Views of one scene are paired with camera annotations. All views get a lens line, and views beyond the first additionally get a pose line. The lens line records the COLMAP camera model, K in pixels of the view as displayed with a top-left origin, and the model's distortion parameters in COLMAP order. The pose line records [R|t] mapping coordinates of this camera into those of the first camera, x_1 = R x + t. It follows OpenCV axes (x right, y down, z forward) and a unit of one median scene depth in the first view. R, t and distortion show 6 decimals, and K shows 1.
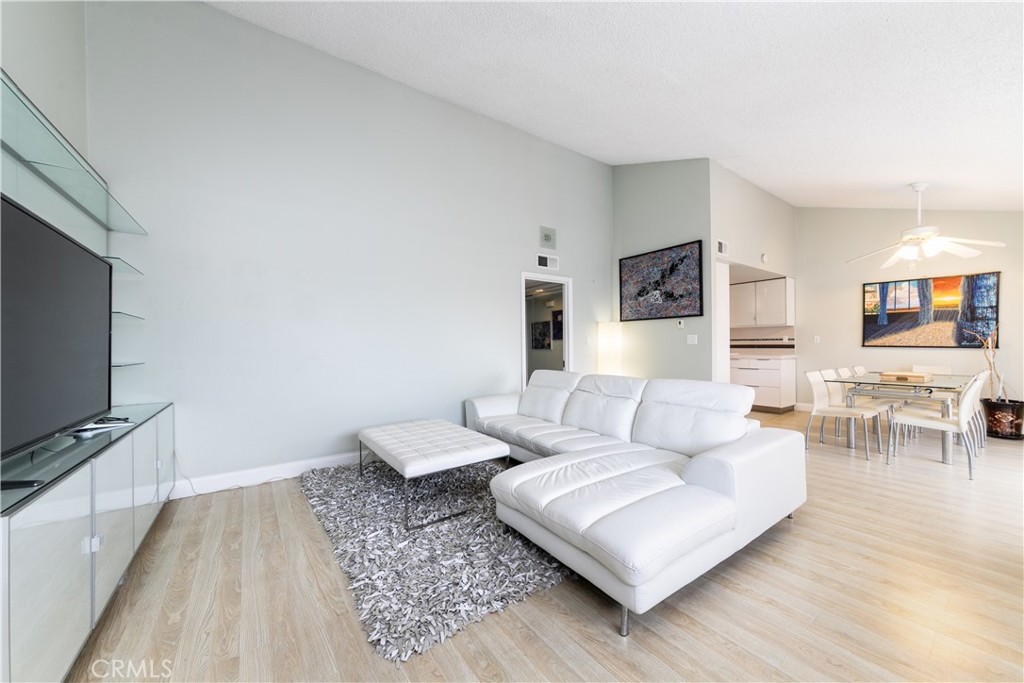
lens RADIAL K [[378.5, 0, 512.0], [0, 378.5, 341.5], [0, 0, 1]] dist [-0.020819, 0.005545]
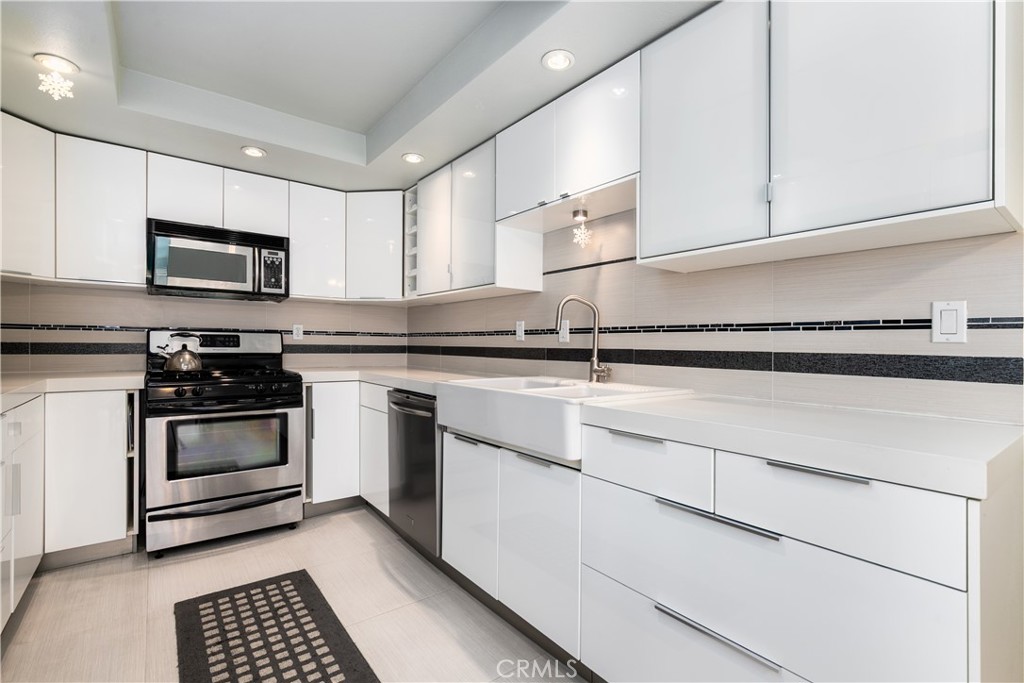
lens RADIAL K [[477.5, 0, 512.0], [0, 477.5, 341.5], [0, 0, 1]] dist [0.000103, -0.000003]
pose [[0.999139, 0.016500, 0.038064, 0.797547], [-0.016681, 0.999851, 0.004444, 0.006112], [-0.037985, -0.005075, 0.999265, 1.195131]]
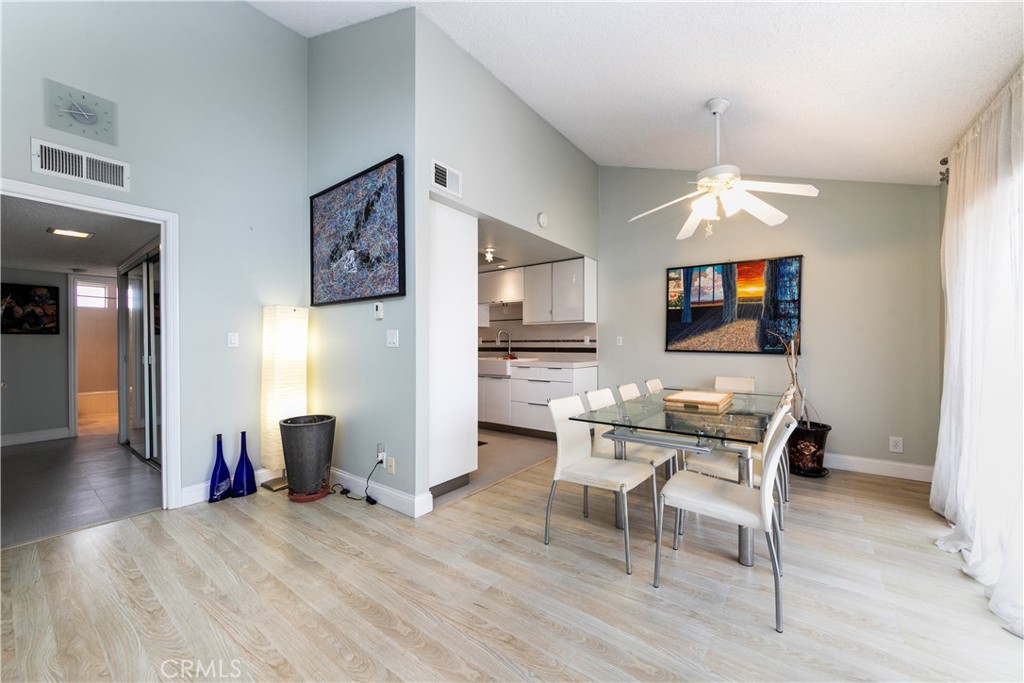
lens RADIAL K [[387.5, 0, 529.7], [0, 387.5, 342.5], [0, 0, 1]] dist [-0.012706, 0.000098]
pose [[0.943458, 0.008957, 0.331371, 0.538031], [-0.009203, 0.999957, -0.000827, -0.000974], [-0.331364, -0.002270, 0.943500, 0.450601]]
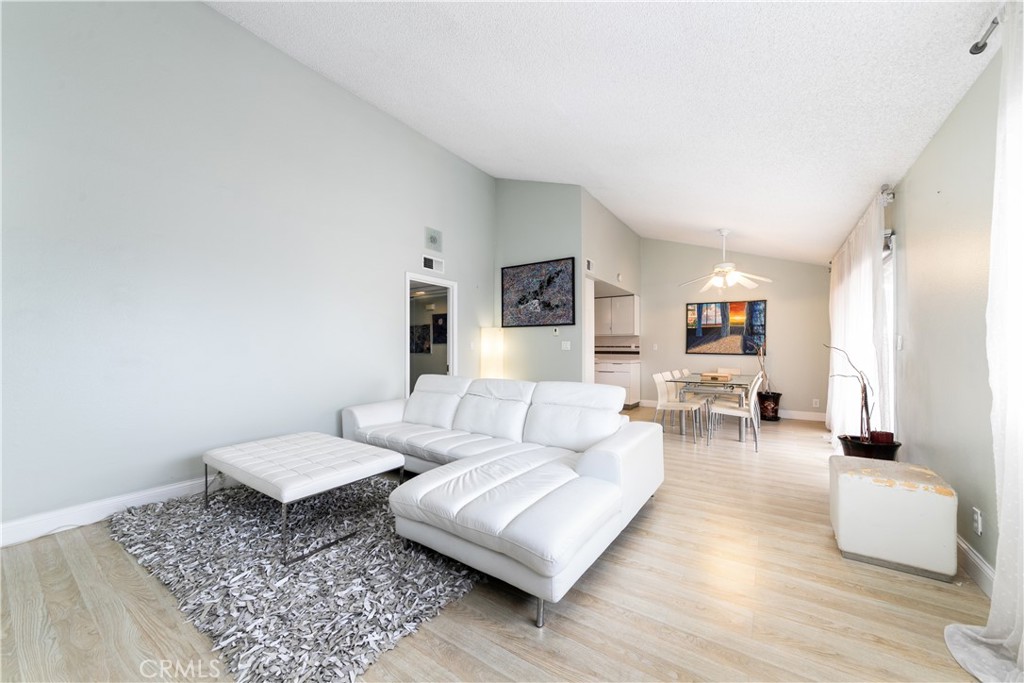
lens RADIAL K [[379.1, 0, 516.4], [0, 379.1, 338.4], [0, 0, 1]] dist [-0.014150, 0.000117]
pose [[0.937387, 0.021574, 0.347619, -0.050277], [-0.014685, 0.999640, -0.022439, 0.000384], [-0.347979, 0.015929, 0.937367, 0.006922]]
